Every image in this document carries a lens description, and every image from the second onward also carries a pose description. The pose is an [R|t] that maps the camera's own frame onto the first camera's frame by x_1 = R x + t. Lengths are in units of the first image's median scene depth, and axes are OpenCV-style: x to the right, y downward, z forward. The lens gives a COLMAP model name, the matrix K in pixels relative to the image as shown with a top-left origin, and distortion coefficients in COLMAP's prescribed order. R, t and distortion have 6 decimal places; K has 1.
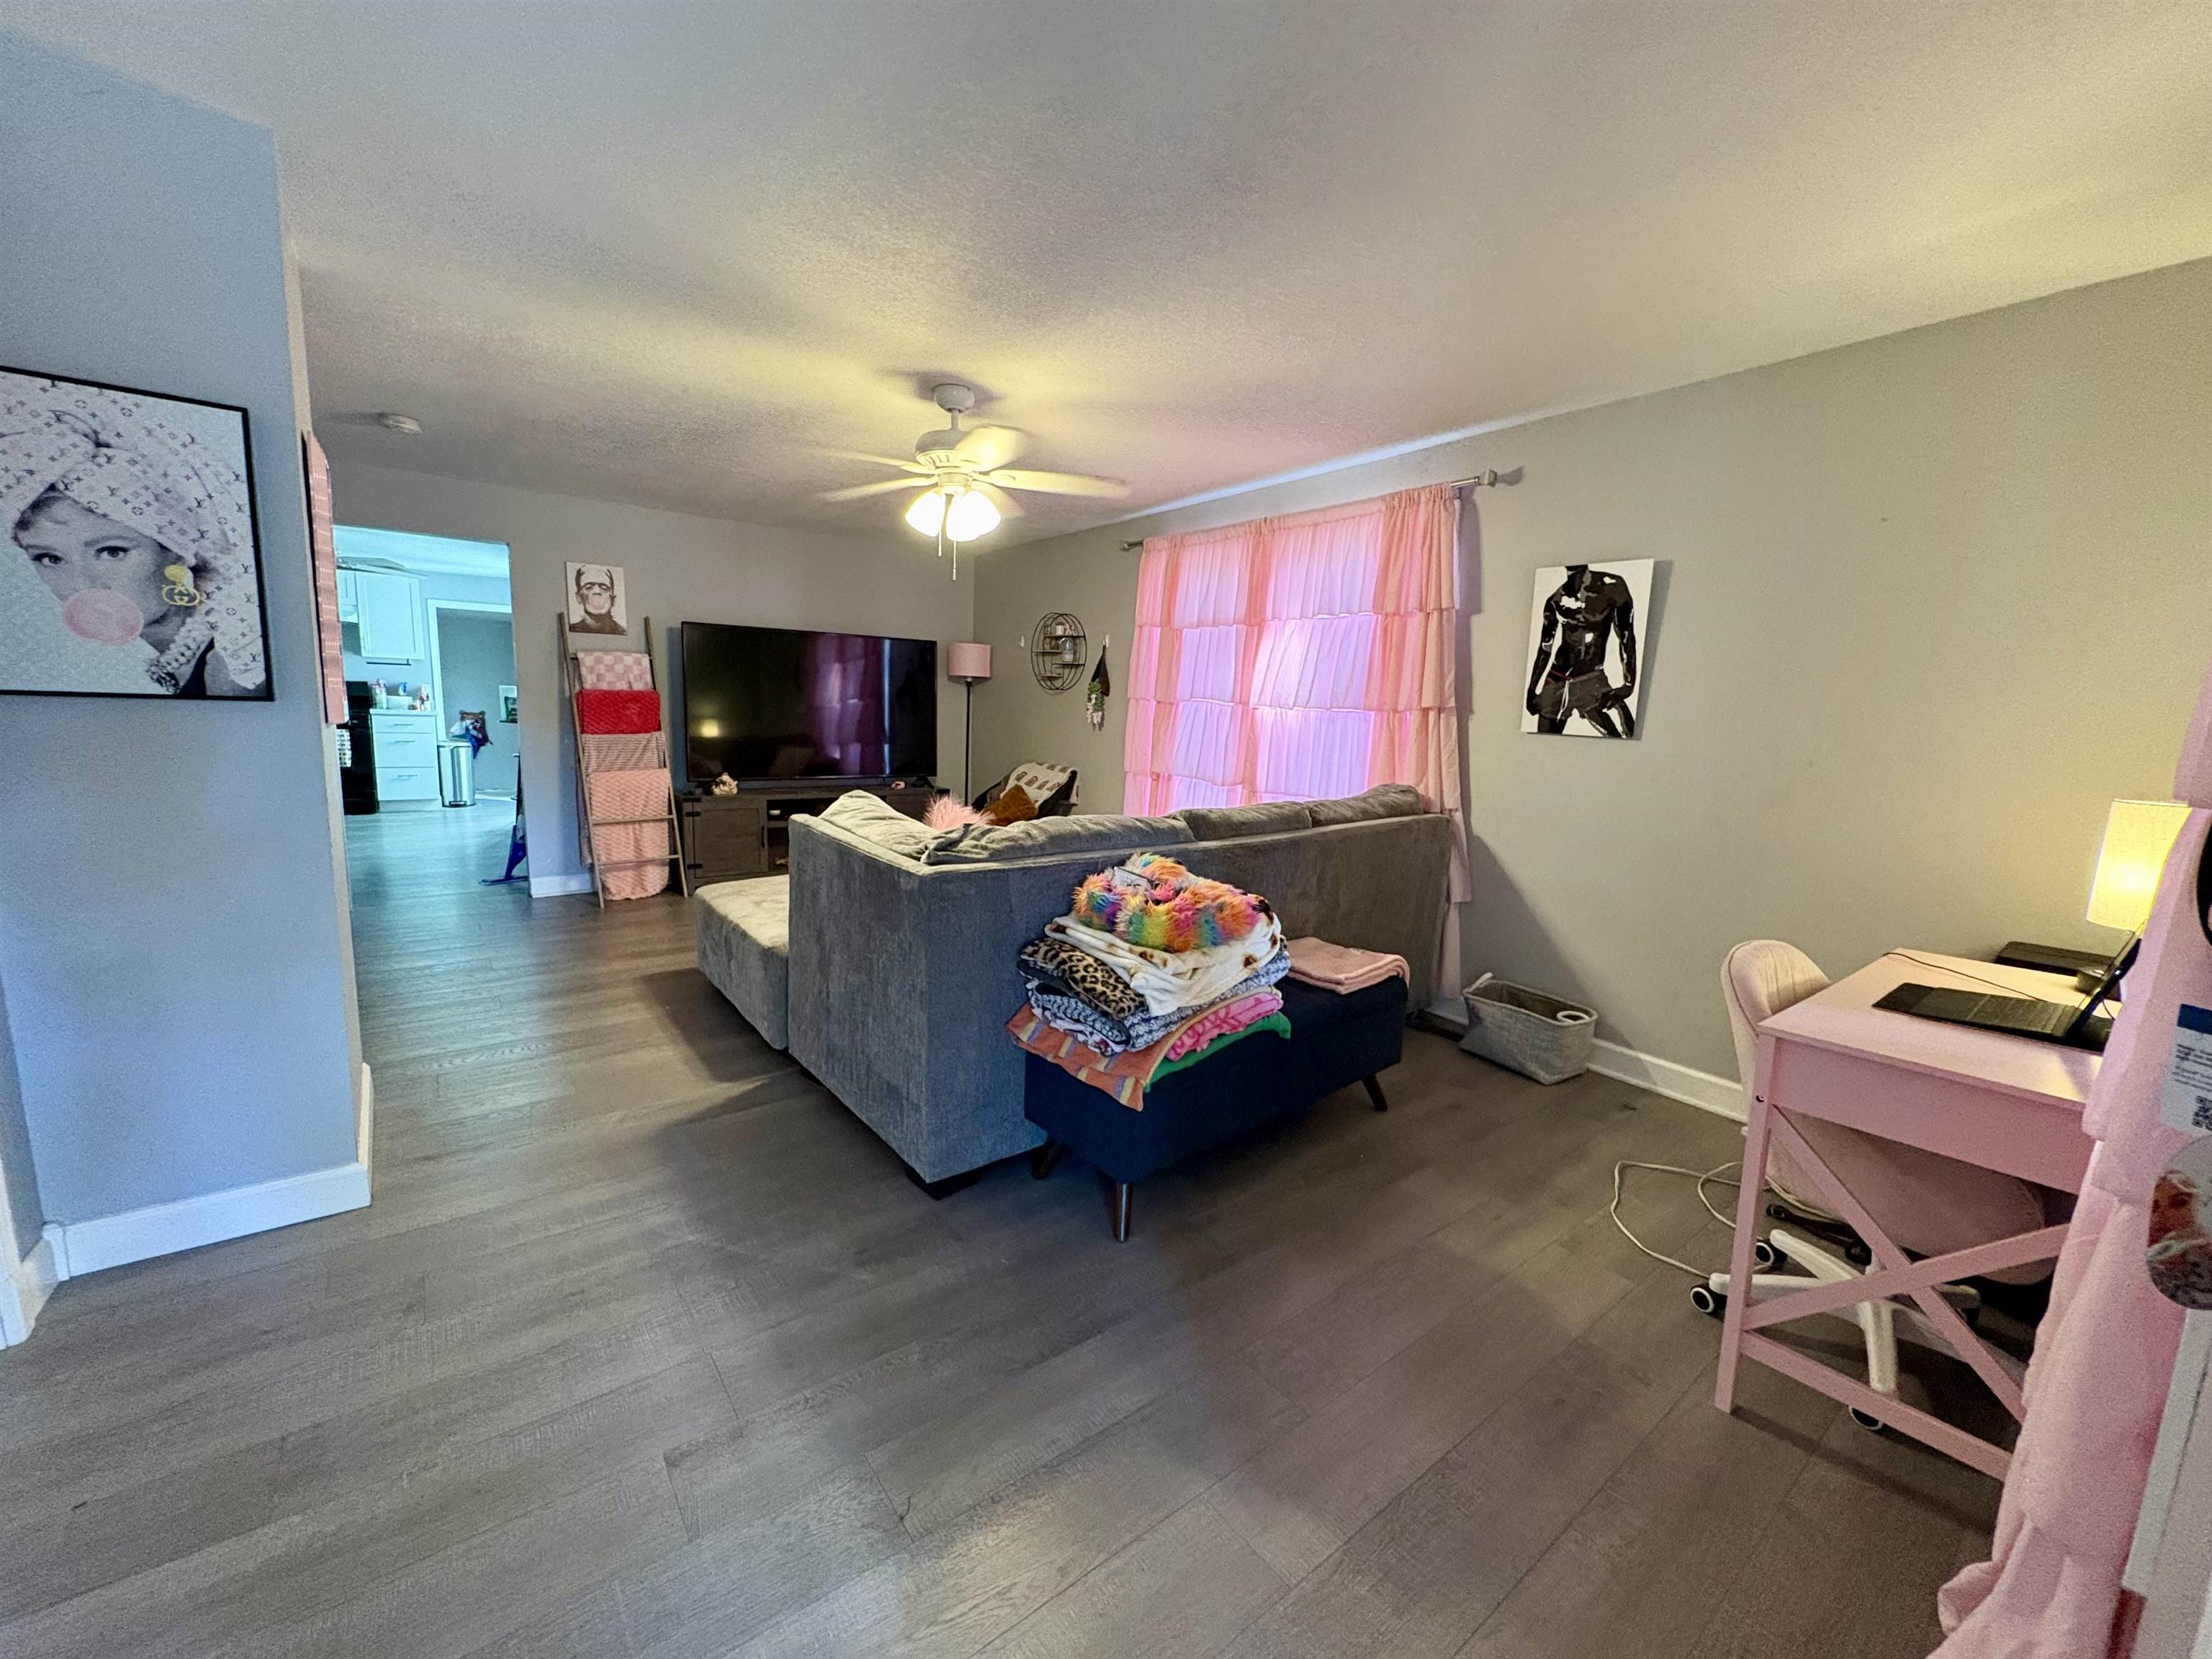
lens RADIAL K [[884.2, 0, 1093.6], [0, 884.2, 826.7], [0, 0, 1]] dist [-0.002735, 0.000419]
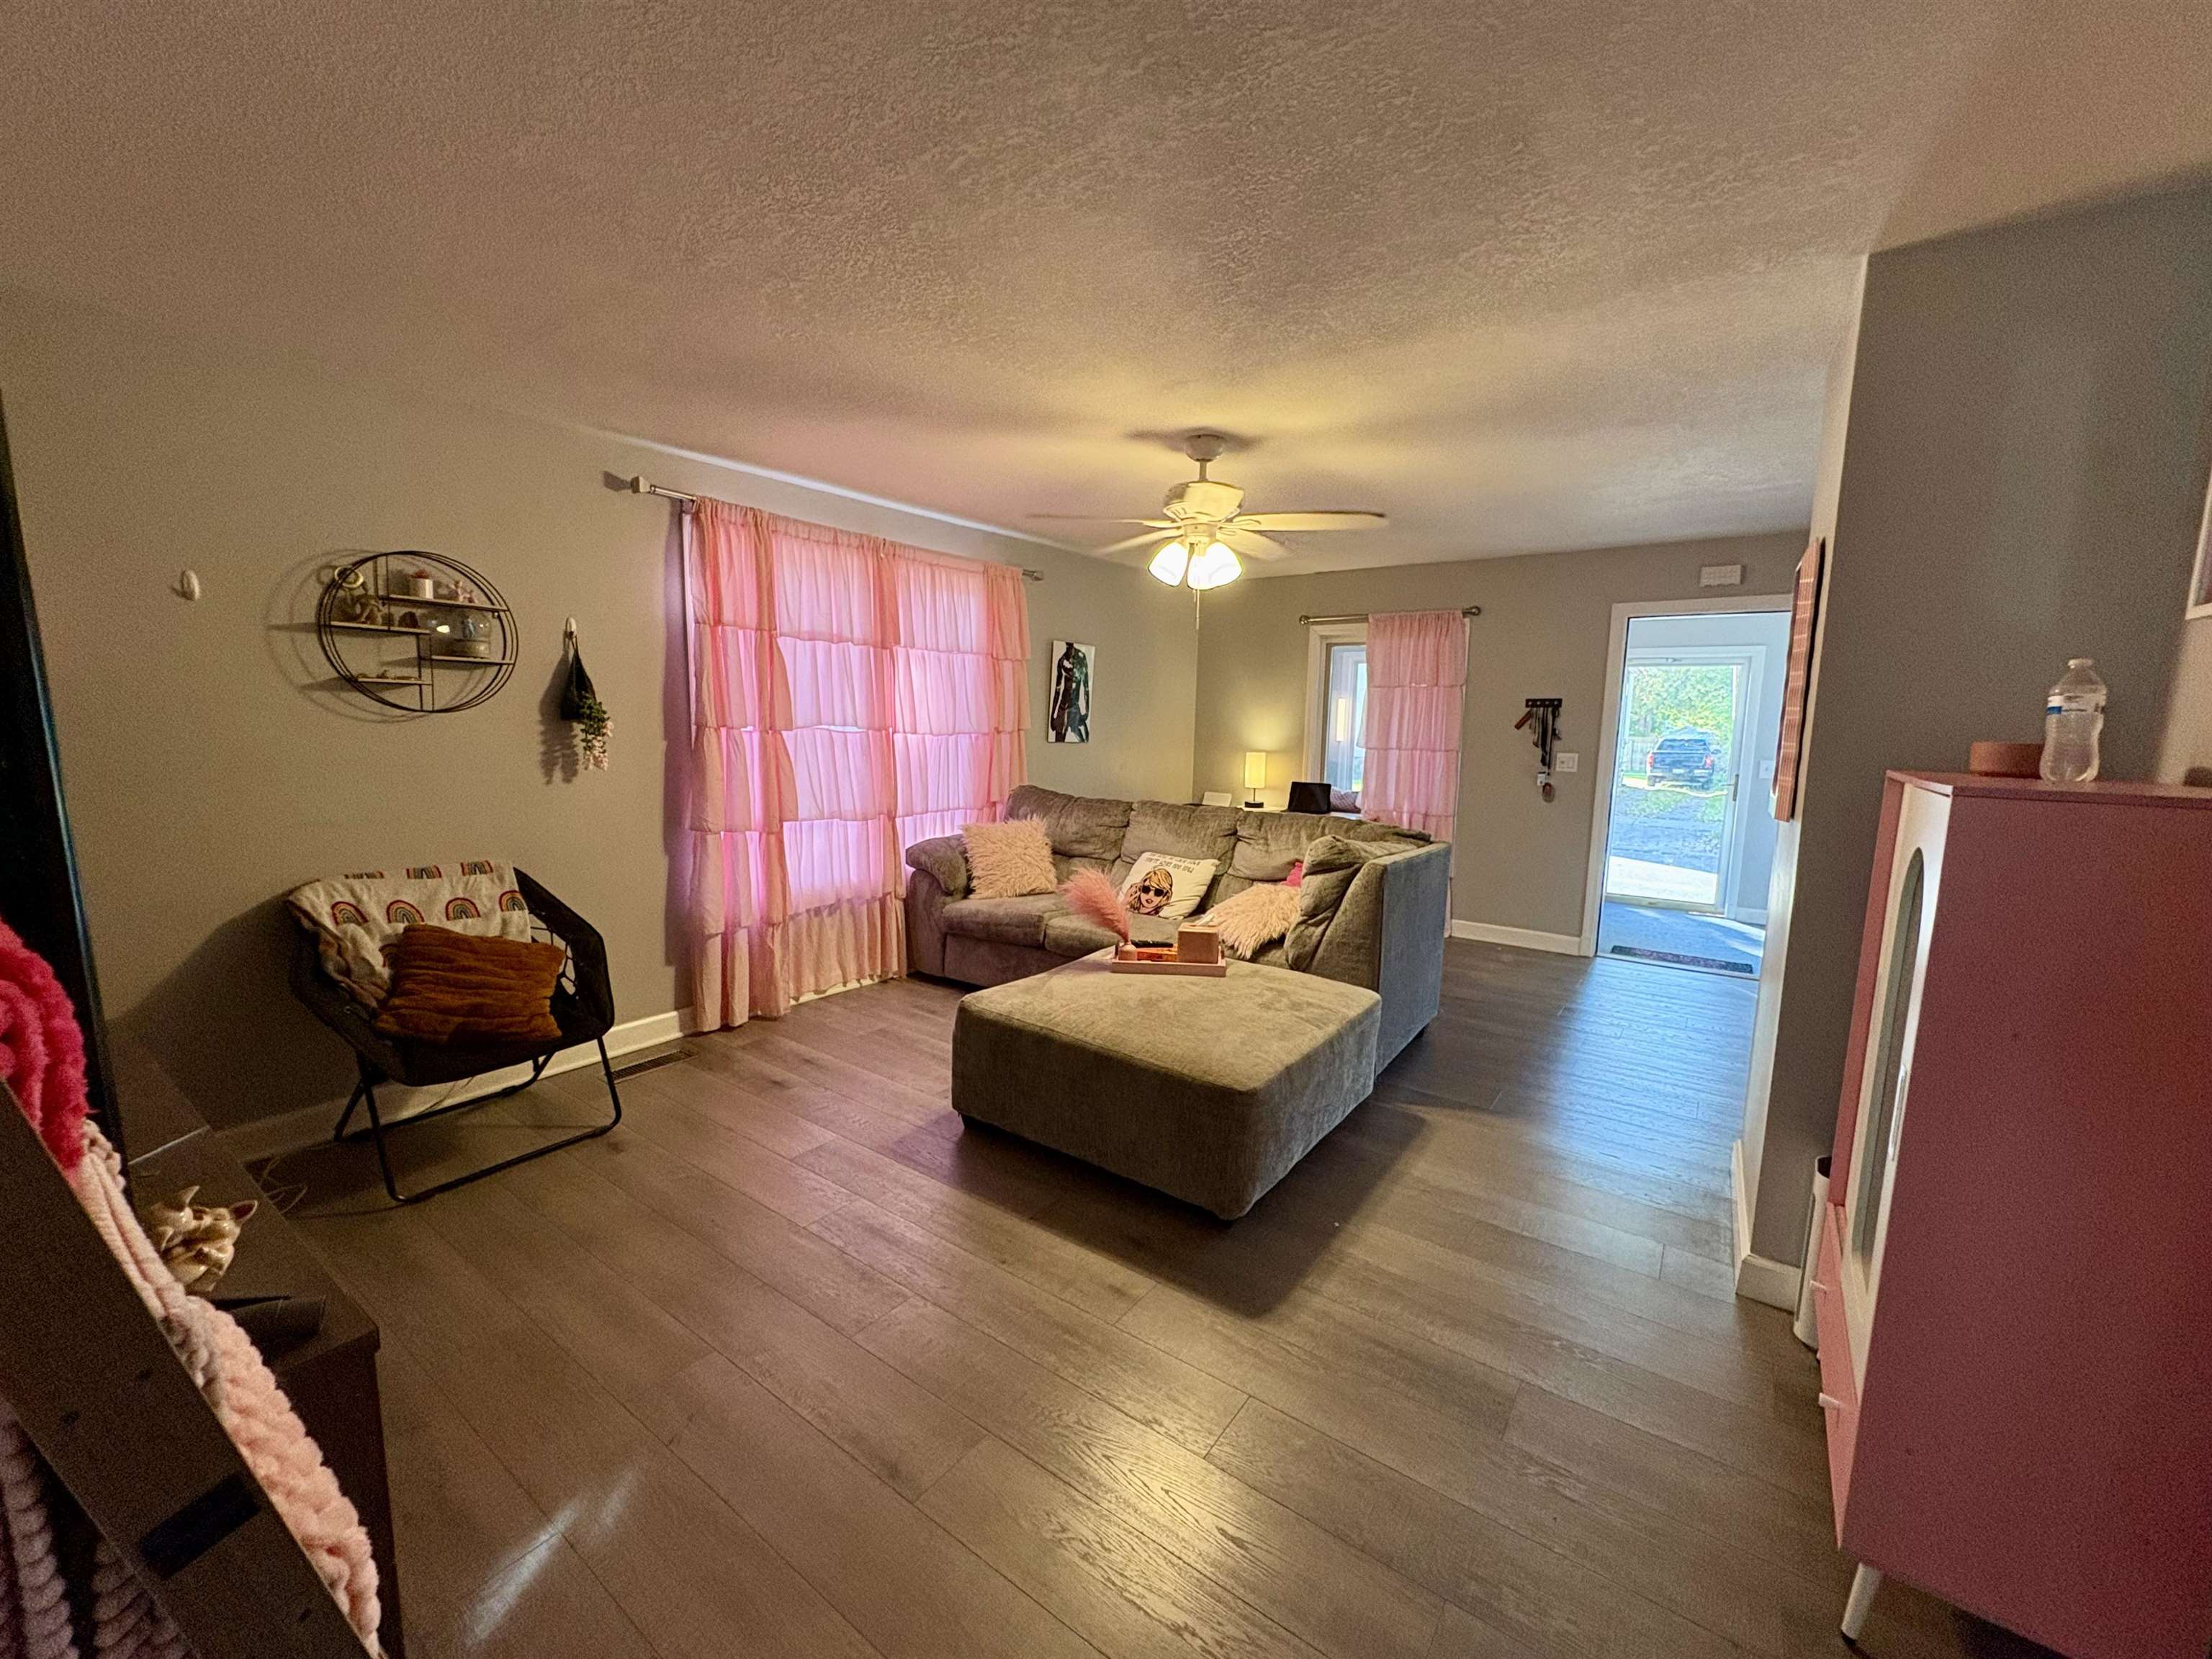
lens RADIAL K [[884.2, 0, 1098.1], [0, 884.2, 834.3], [0, 0, 1]] dist [-0.002735, 0.000419]
pose [[-0.292955, -0.166553, 0.941508, -1.150120], [0.102816, 0.973514, 0.204206, -0.281584], [-0.950582, 0.156625, -0.268072, 1.477616]]
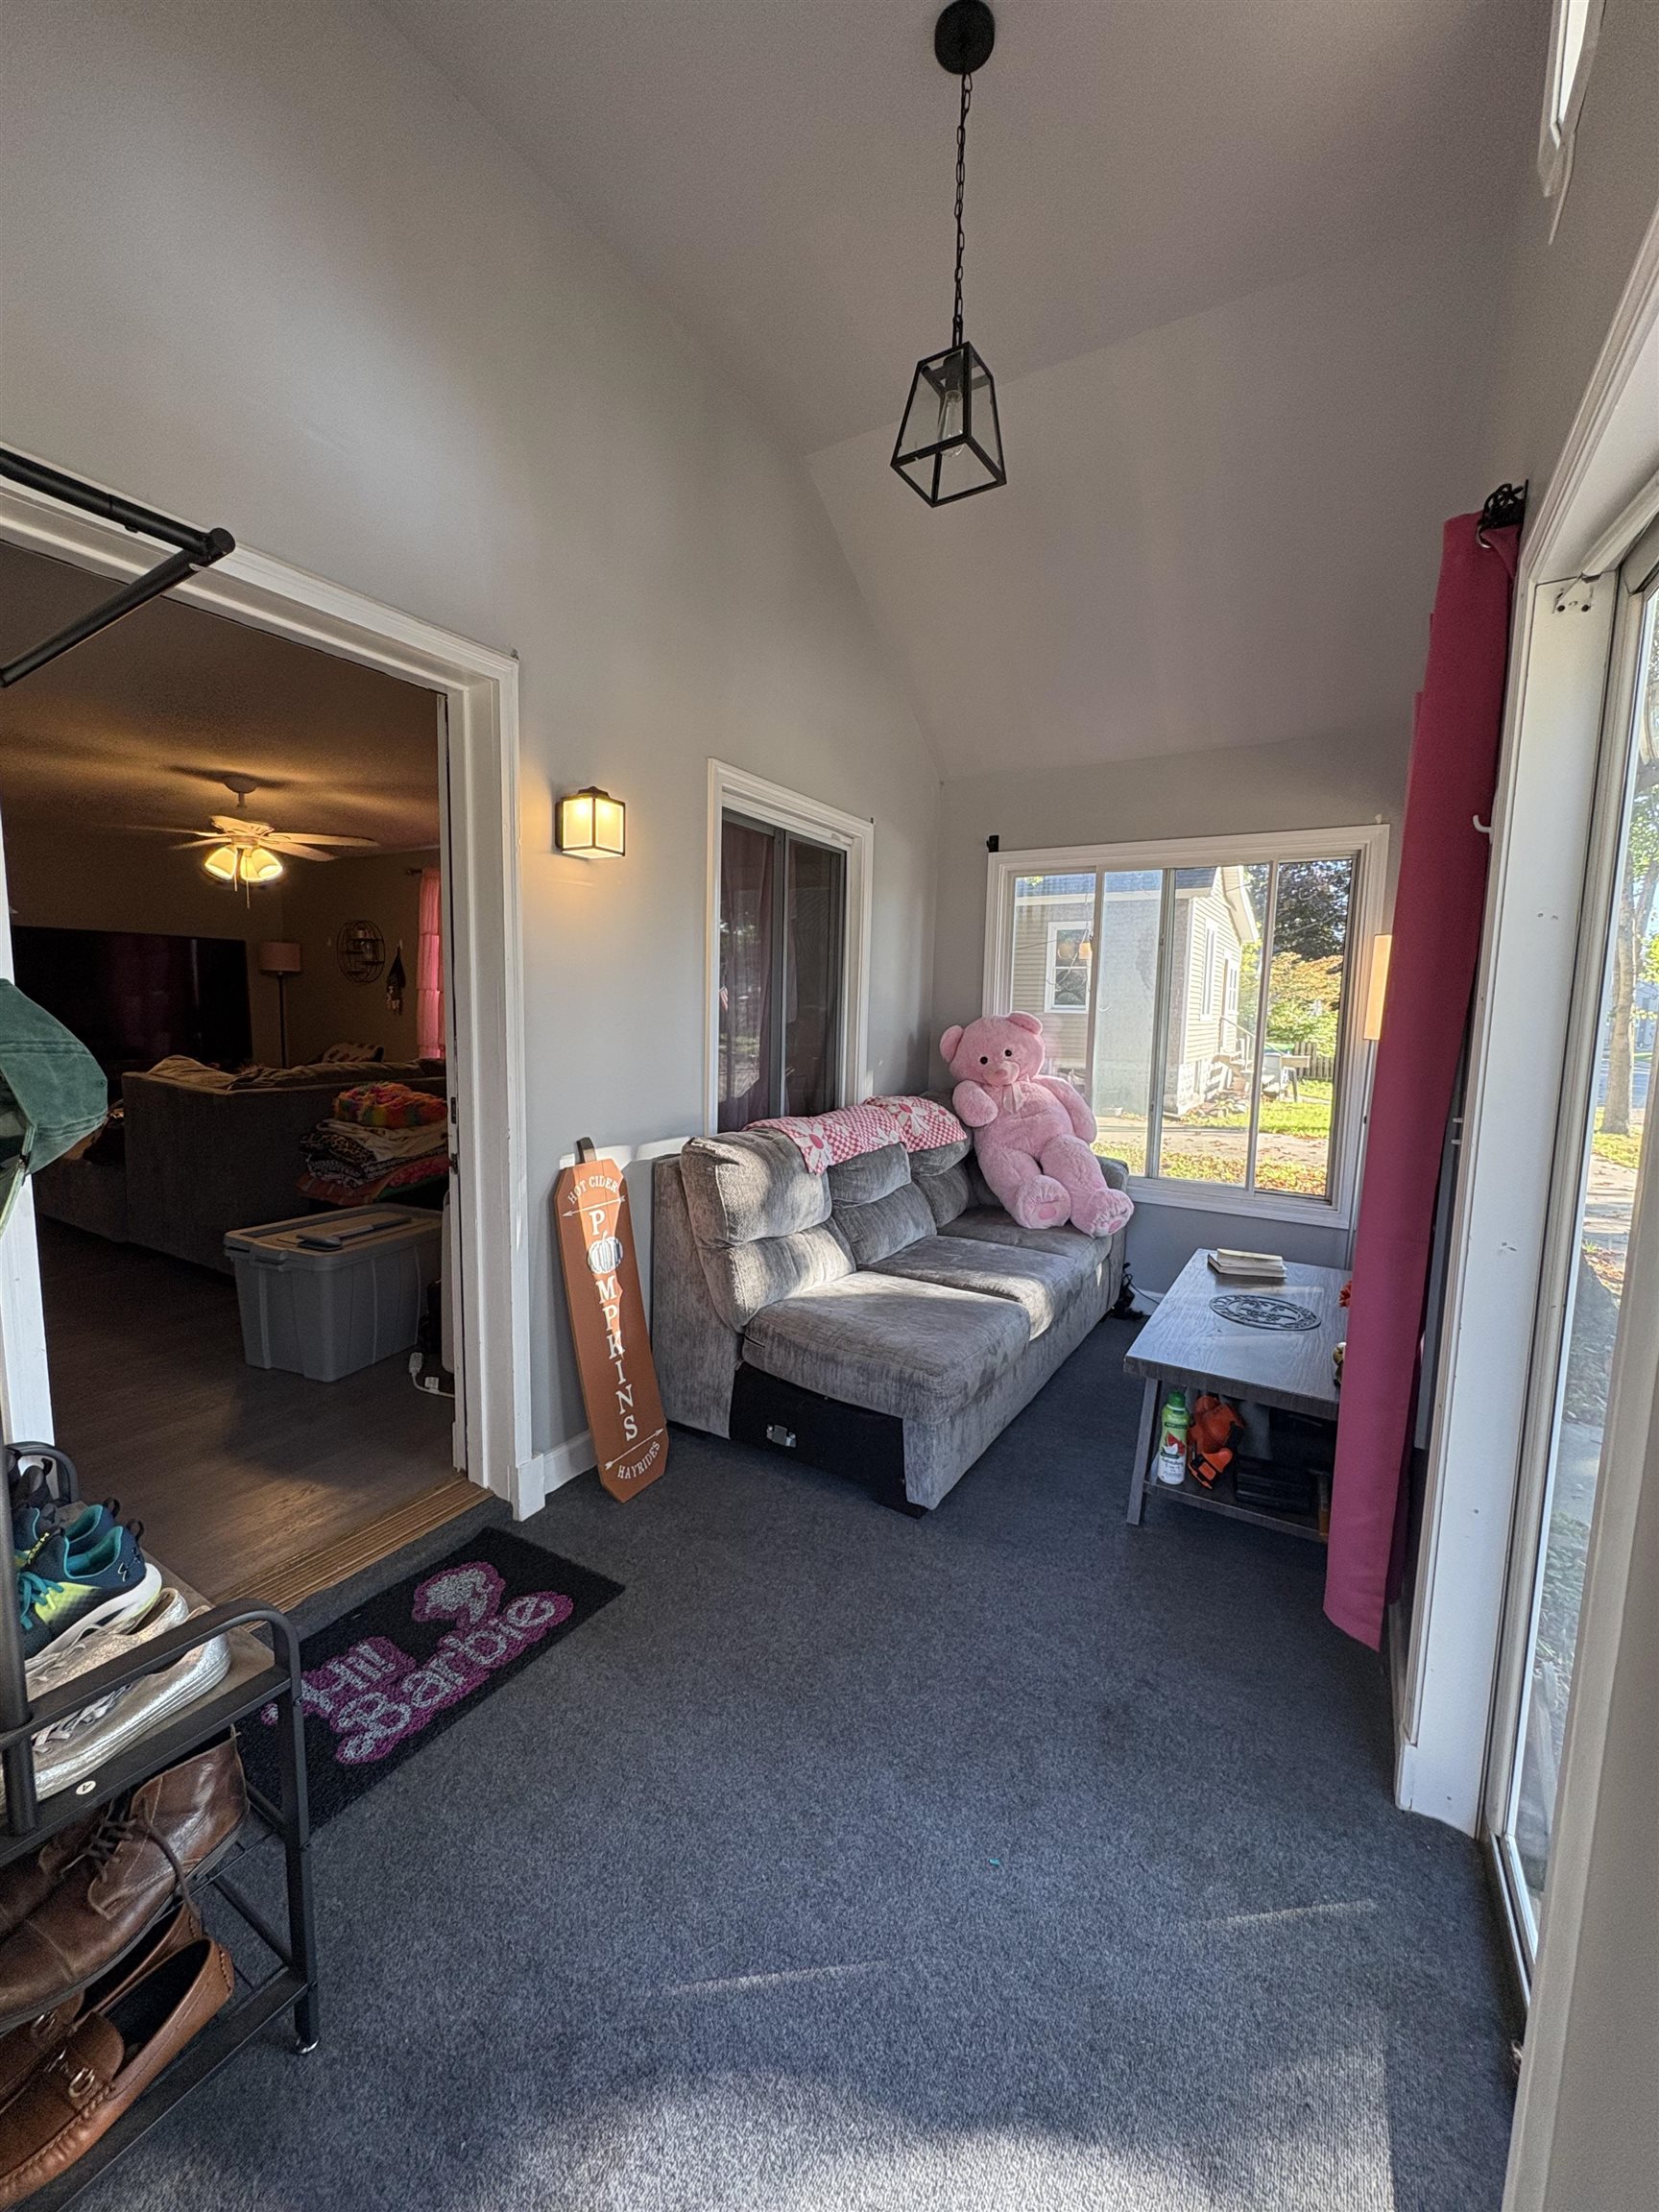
lens RADIAL K [[884.2, 0, 826.5], [0, 884.2, 1104.2], [0, 0, 1]] dist [-0.002735, 0.000419]
pose [[0.925443, -0.055778, 0.374757, 0.162772], [0.059927, 0.998203, 0.000583, 0.096566], [-0.374116, 0.021919, 0.927123, -0.700698]]
